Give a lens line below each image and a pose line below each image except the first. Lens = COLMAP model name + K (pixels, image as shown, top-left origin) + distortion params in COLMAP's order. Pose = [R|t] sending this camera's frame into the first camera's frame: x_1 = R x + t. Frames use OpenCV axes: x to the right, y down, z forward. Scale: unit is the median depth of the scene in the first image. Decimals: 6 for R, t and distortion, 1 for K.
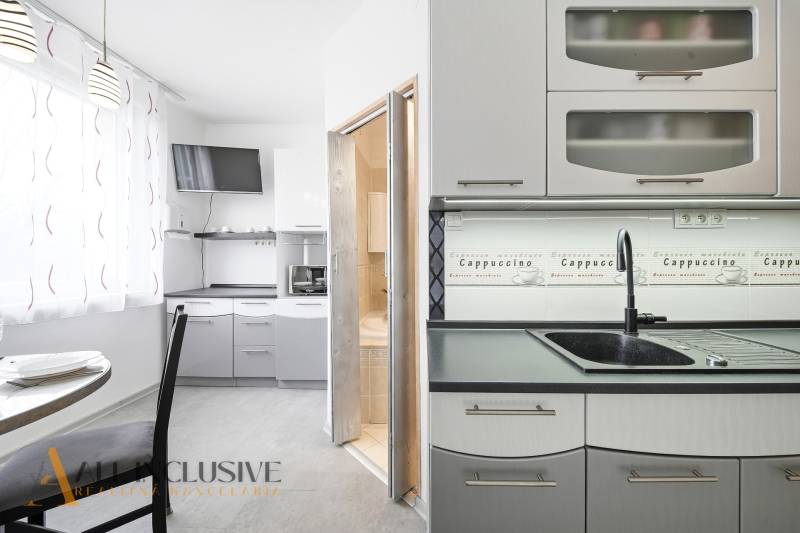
lens RADIAL K [[288.1, 0, 406.0], [0, 288.1, 261.0], [0, 0, 1]] dist [-0.003412, -0.002581]
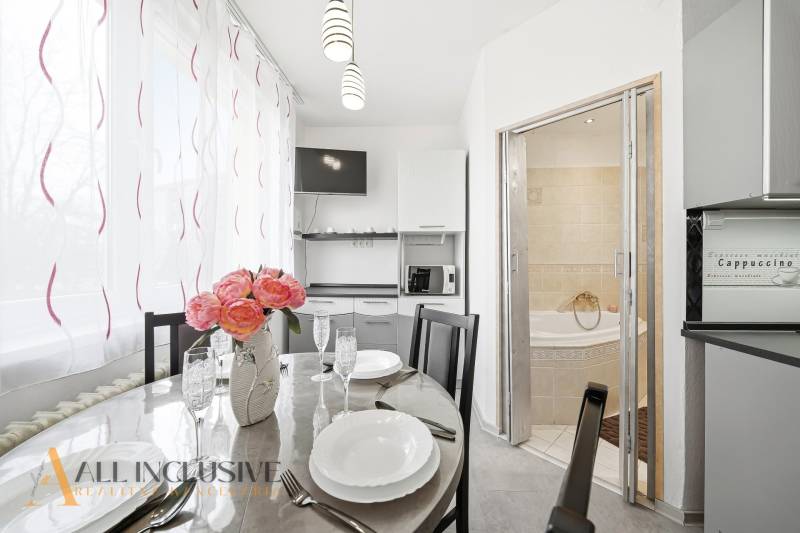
lens RADIAL K [[288.1, 0, 405.1], [0, 288.1, 261.9], [0, 0, 1]] dist [-0.003412, -0.002581]
pose [[0.999340, 0.001436, -0.036309, -0.842309], [-0.001374, 0.999998, 0.001752, 0.002606], [0.036311, -0.001701, 0.999339, -0.009892]]
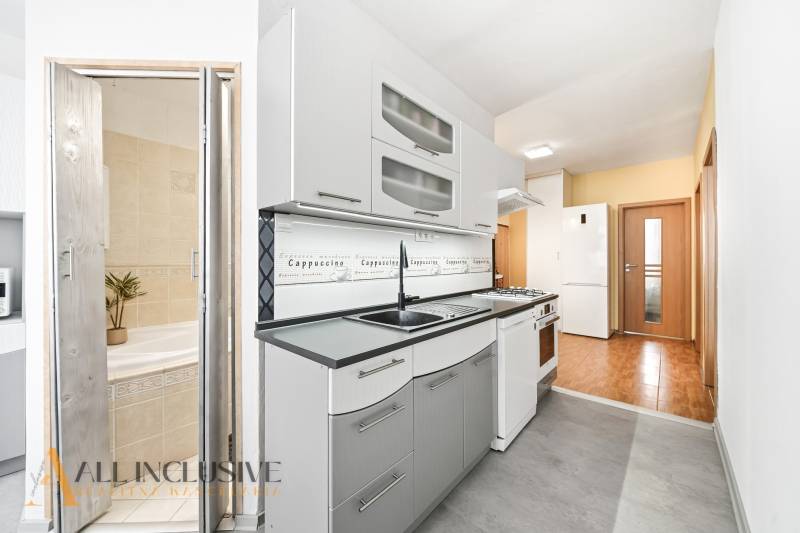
lens RADIAL K [[288.1, 0, 397.6], [0, 288.1, 261.2], [0, 0, 1]] dist [-0.003412, -0.002581]
pose [[0.673197, 0.001553, 0.739461, -0.323062], [-0.000246, 0.999998, -0.001876, 0.000451], [-0.739463, 0.001081, 0.673196, -0.005138]]
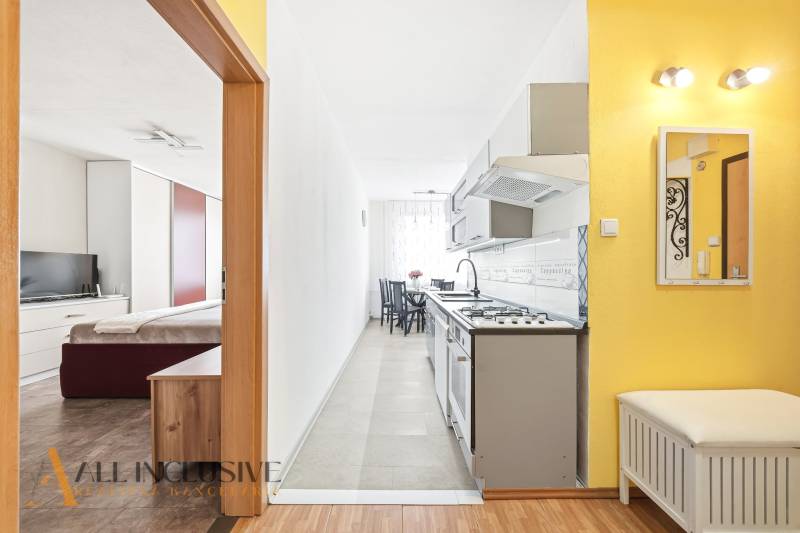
lens RADIAL K [[288.1, 0, 398.4], [0, 288.1, 270.0], [0, 0, 1]] dist [-0.003412, -0.002581]
pose [[0.015552, 0.003430, -0.999873, 1.809375], [0.001990, 0.999992, 0.003461, -0.004461], [0.999877, -0.002043, 0.015545, 0.146986]]
